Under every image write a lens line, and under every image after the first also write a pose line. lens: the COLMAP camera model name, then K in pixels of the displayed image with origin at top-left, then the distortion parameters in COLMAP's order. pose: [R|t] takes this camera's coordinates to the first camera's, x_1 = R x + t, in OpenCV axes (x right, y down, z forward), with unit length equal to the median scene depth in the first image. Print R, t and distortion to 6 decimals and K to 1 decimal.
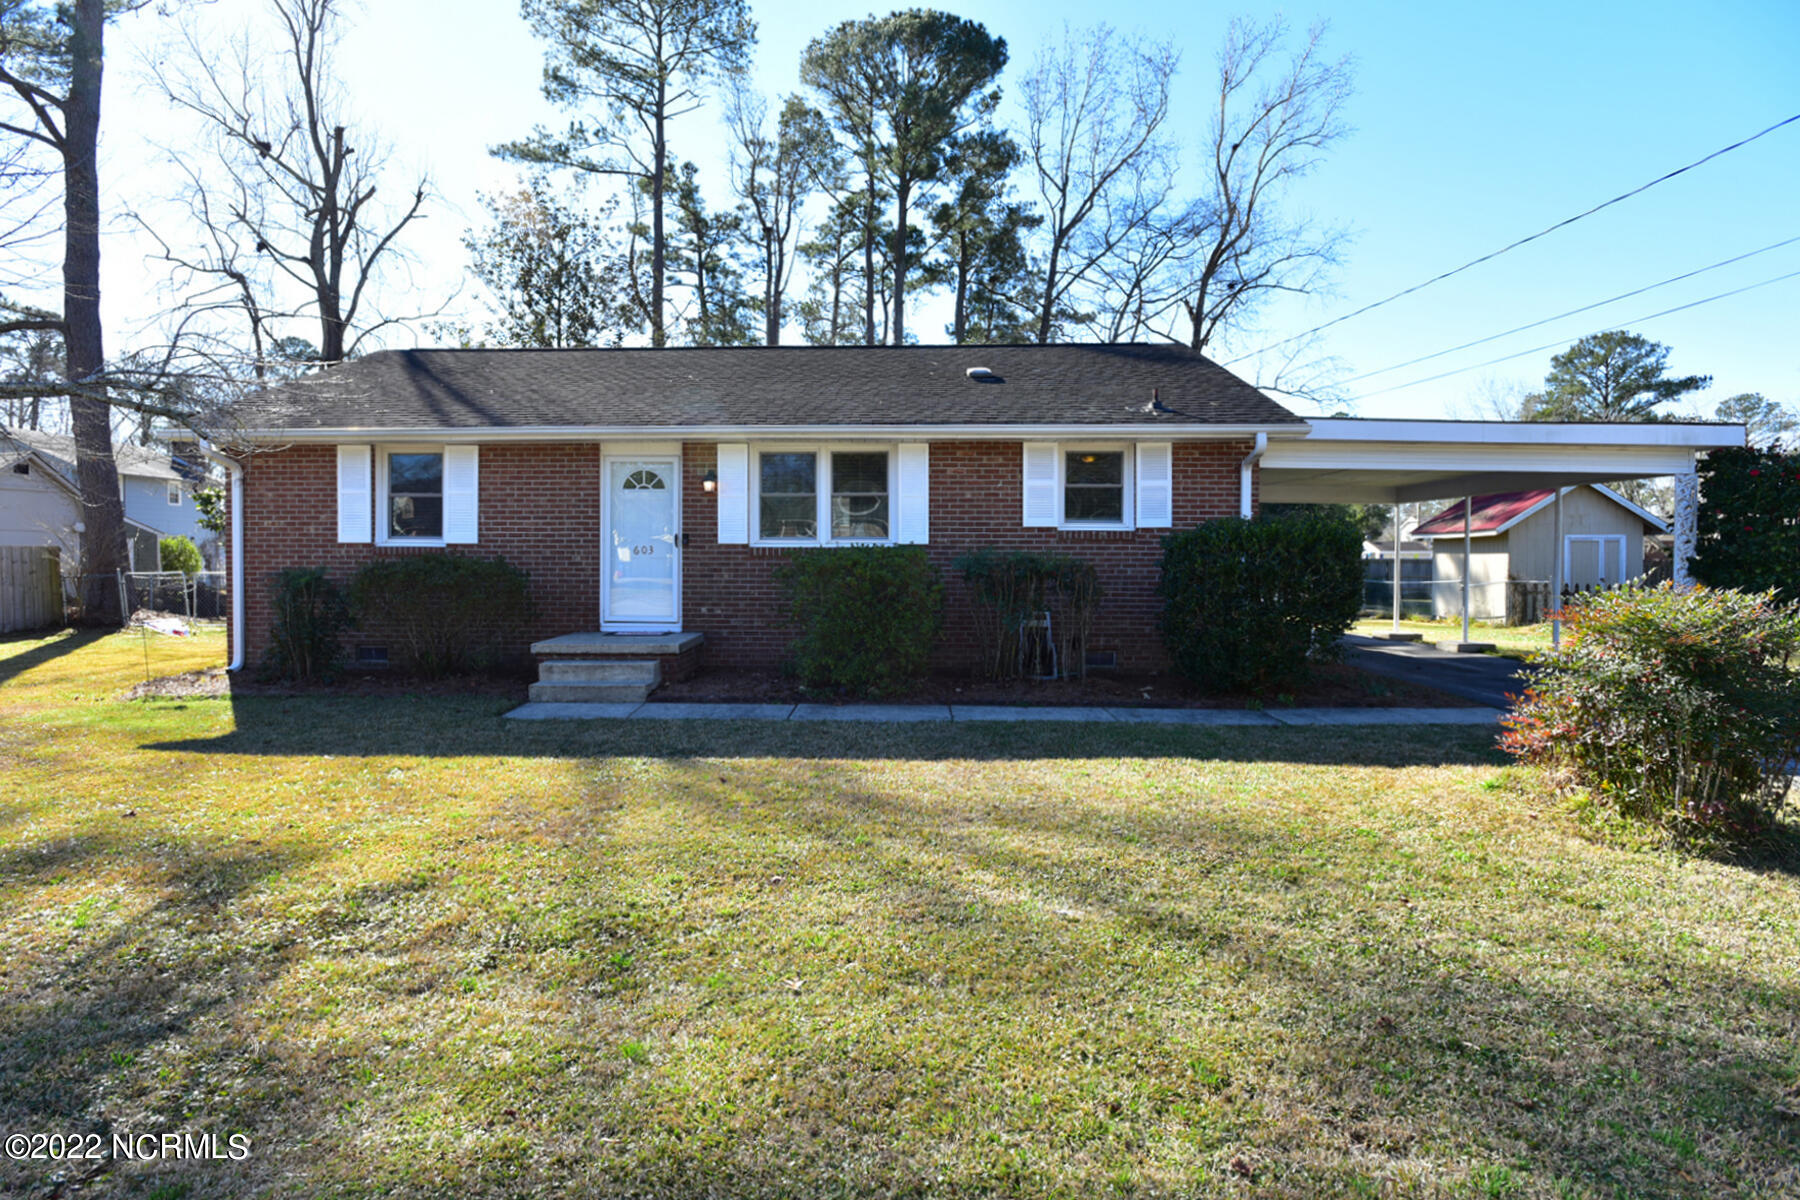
lens RADIAL K [[953.1, 0, 889.1], [0, 953.1, 665.7], [0, 0, 1]] dist [-0.007902, -0.003699]
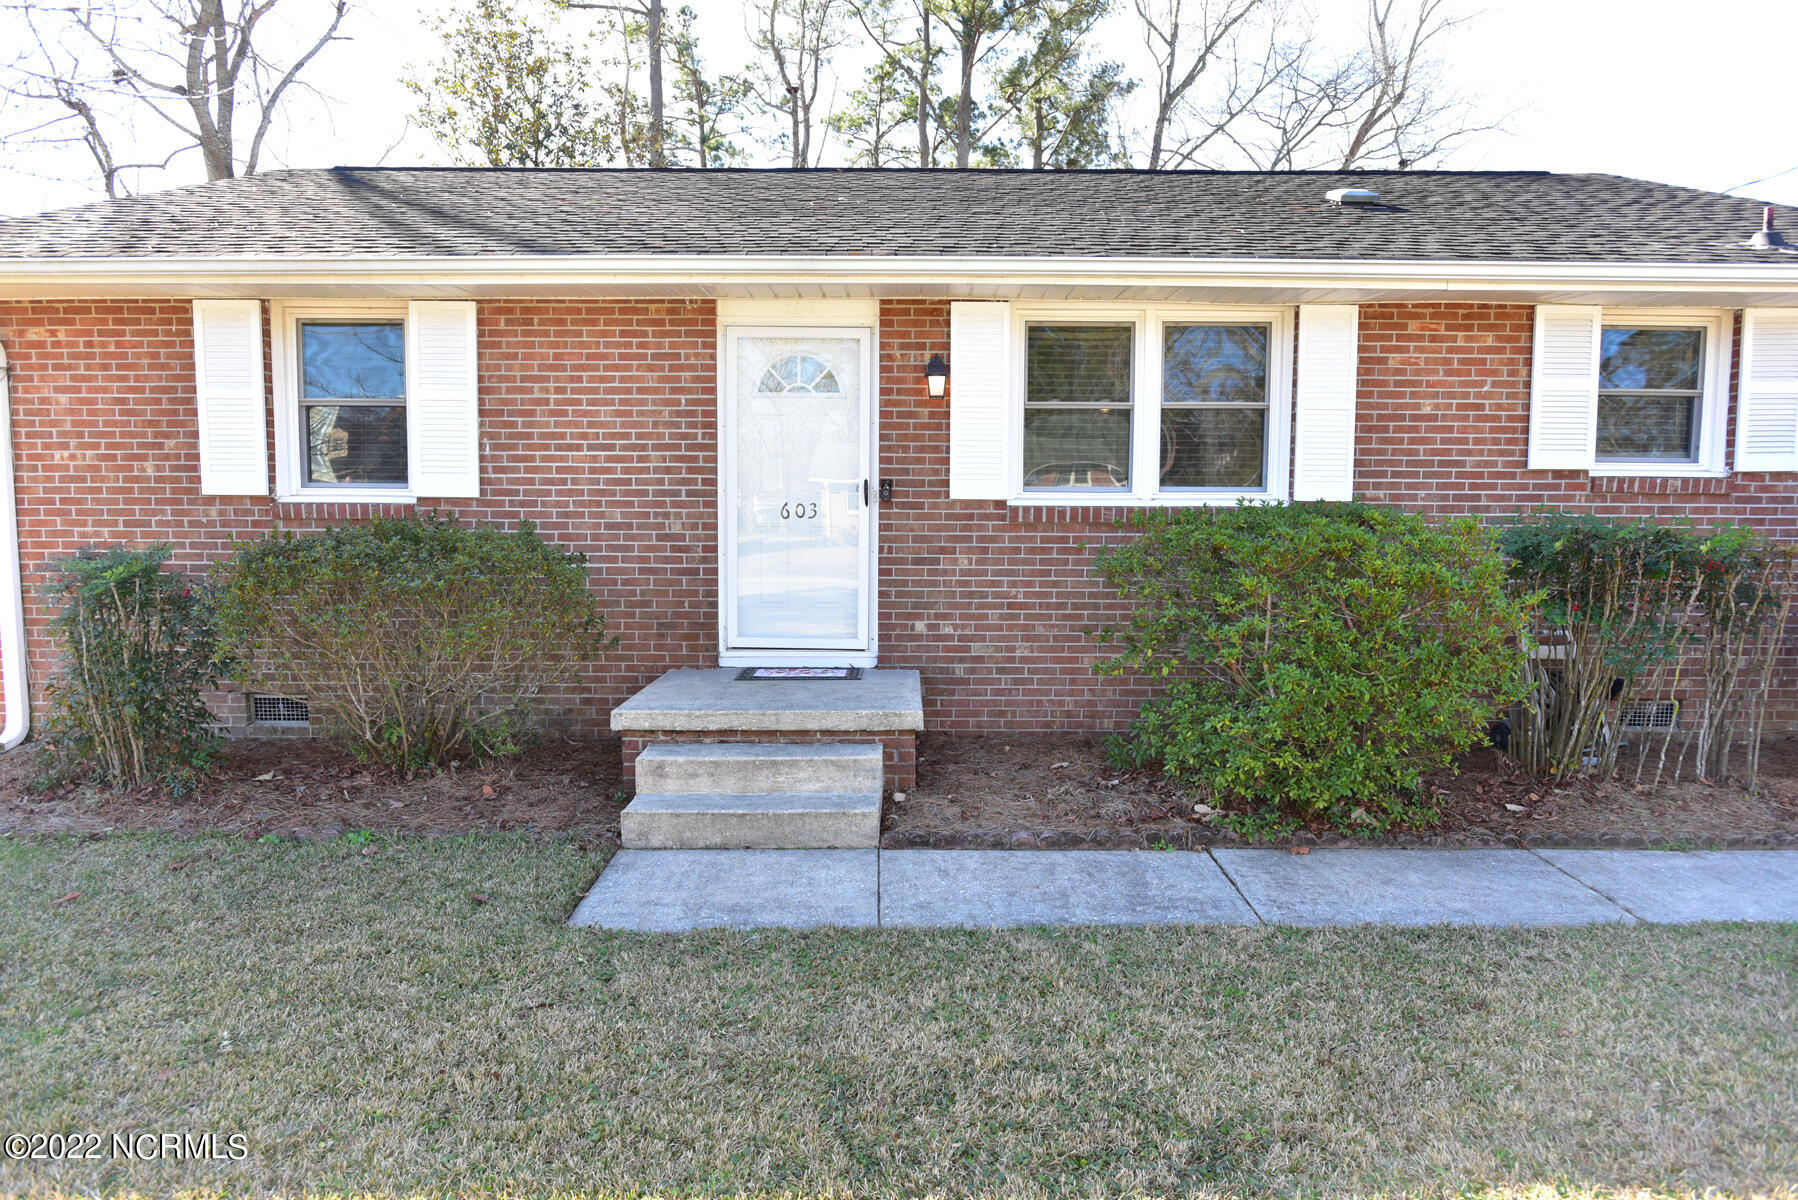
lens RADIAL K [[1047.4, 0, 917.0], [0, 1047.4, 690.9], [0, 0, 1]] dist [-0.004747, -0.003049]
pose [[0.999480, -0.002824, 0.032112, -0.090224], [0.000936, 0.998278, 0.058651, -0.023869], [-0.032222, -0.058591, 0.997762, 0.177510]]
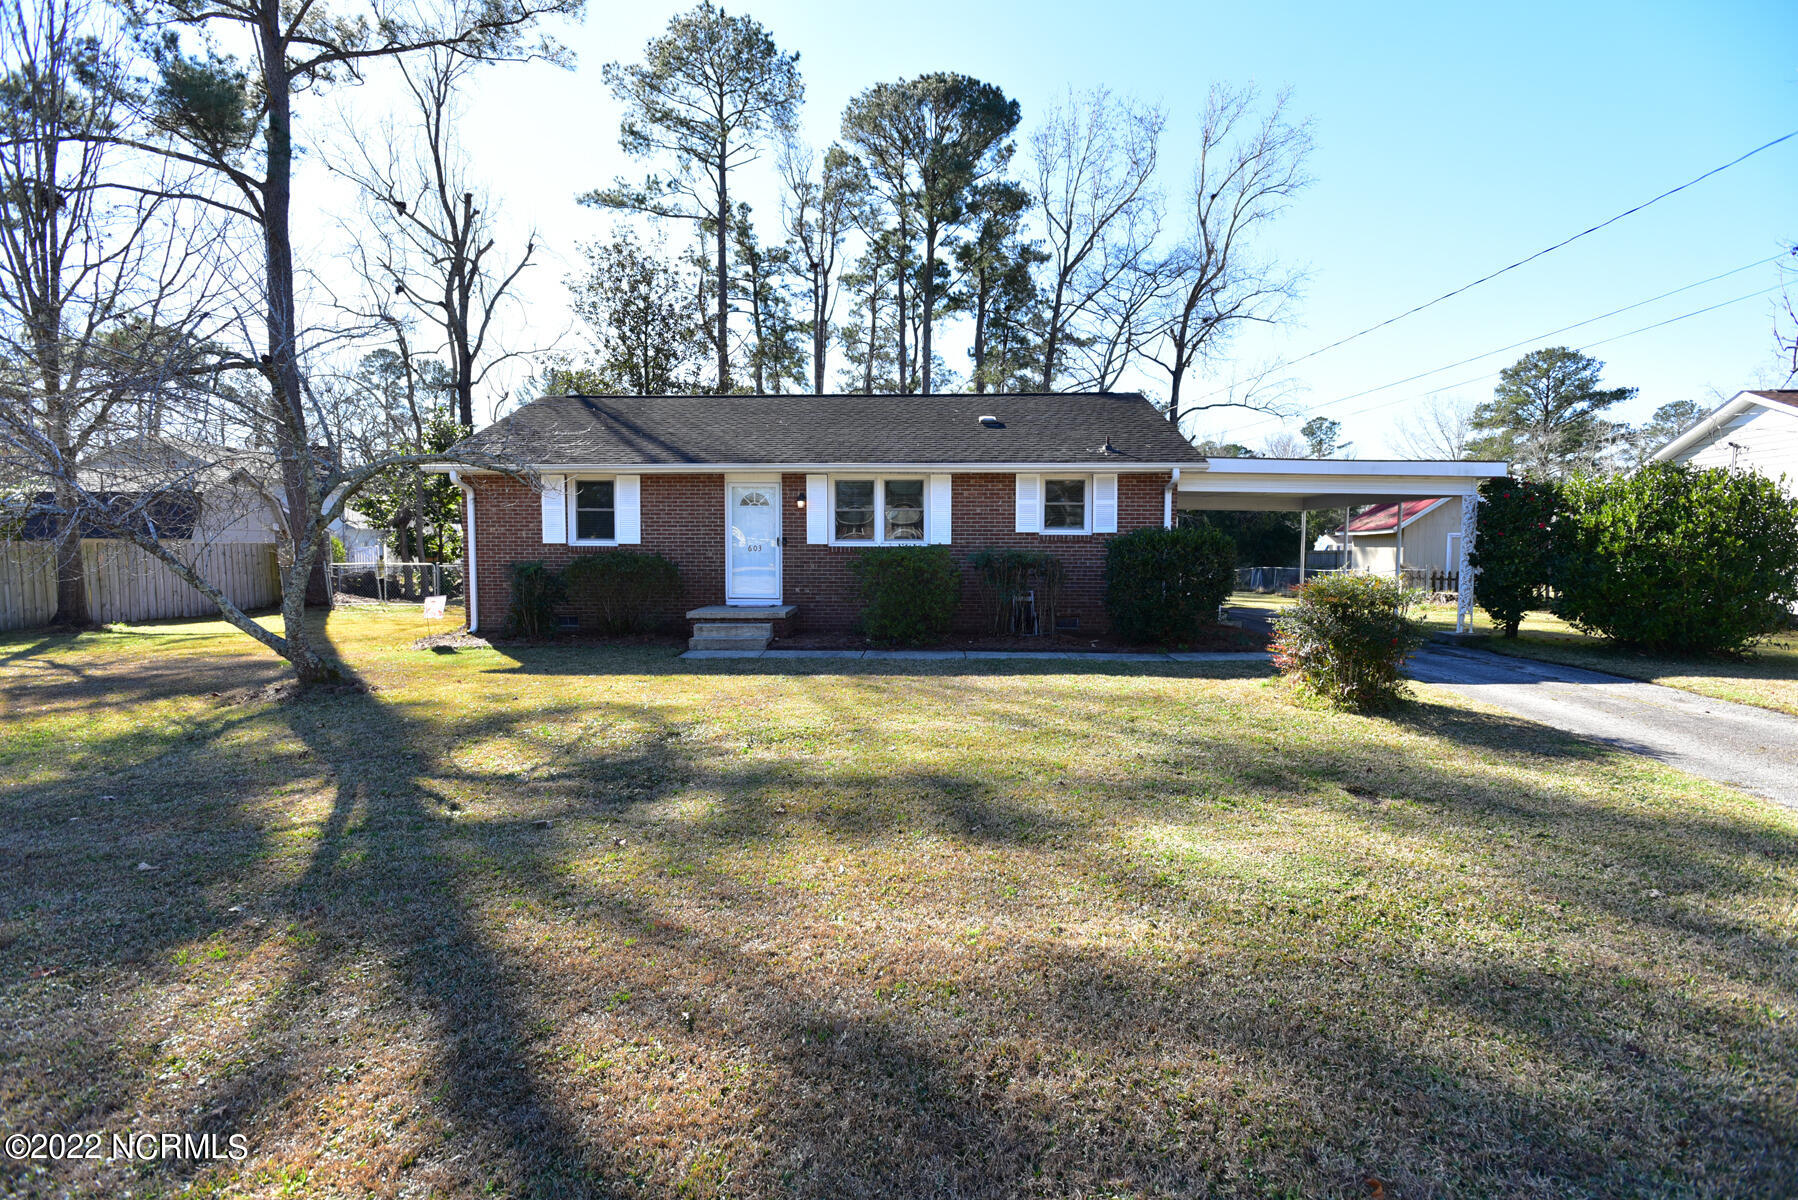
lens RADIAL K [[855.3, 0, 925.7], [0, 855.3, 701.9], [0, 0, 1]] dist [-0.004984, -0.000918]
pose [[0.999947, -0.001934, 0.010069, -0.004770], [0.001269, 0.997841, 0.065670, 0.011412], [-0.010174, -0.065654, 0.997791, -0.135001]]
